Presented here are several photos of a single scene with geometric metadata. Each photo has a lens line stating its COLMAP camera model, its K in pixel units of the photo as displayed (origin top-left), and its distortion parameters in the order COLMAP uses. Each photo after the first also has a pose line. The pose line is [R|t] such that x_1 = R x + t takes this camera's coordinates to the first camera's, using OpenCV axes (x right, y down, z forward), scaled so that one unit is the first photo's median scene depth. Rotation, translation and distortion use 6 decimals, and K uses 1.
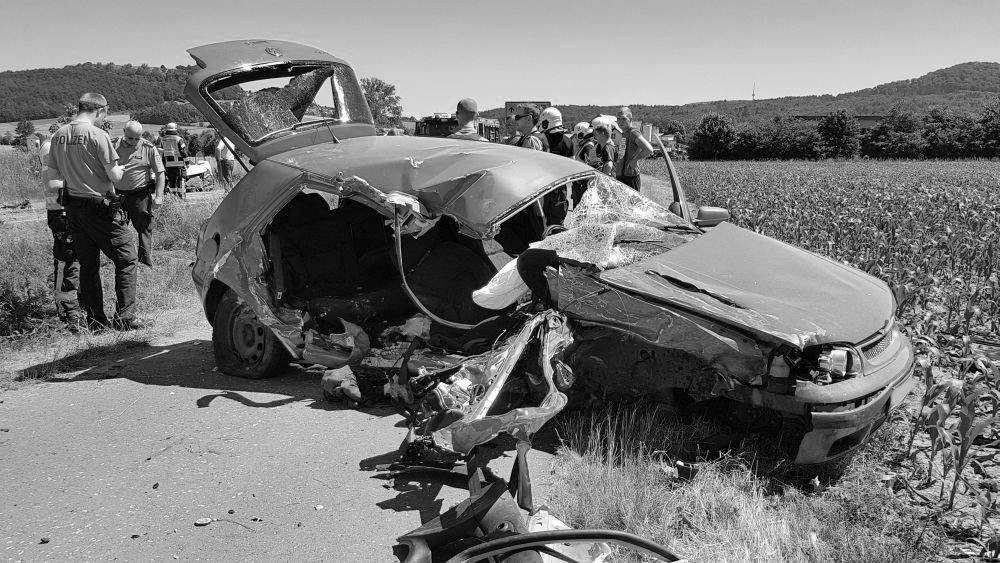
lens RADIAL K [[868.8, 0, 506.8], [0, 868.8, 284.4], [0, 0, 1]] dist [0.076991, -0.112332]
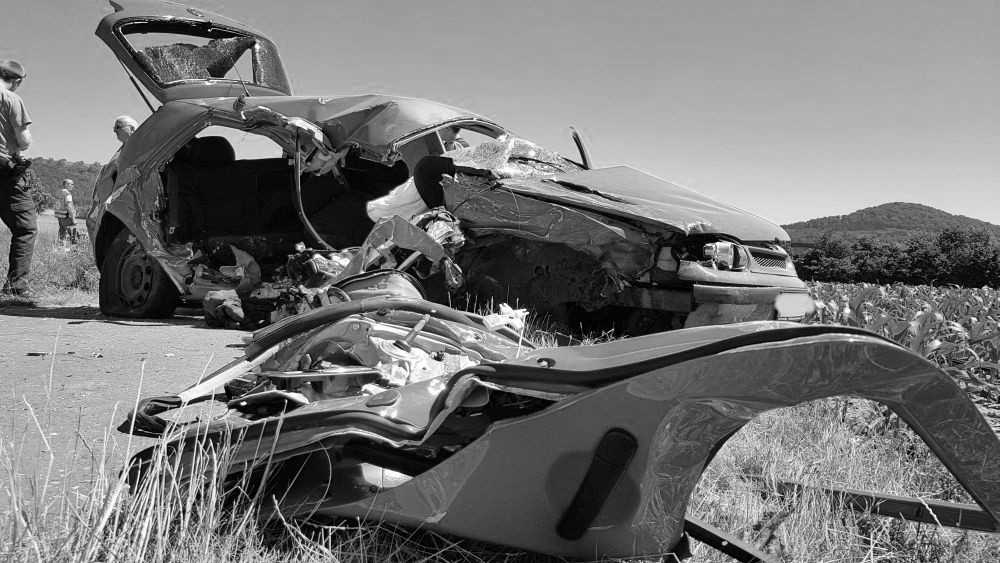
lens RADIAL K [[868.8, 0, 507.3], [0, 868.8, 287.1], [0, 0, 1]] dist [0.076991, -0.112332]
pose [[0.997503, 0.049313, 0.050548, 0.065343], [-0.039999, 0.984450, -0.171053, 0.233620], [-0.058197, 0.168604, 0.983964, 0.037833]]
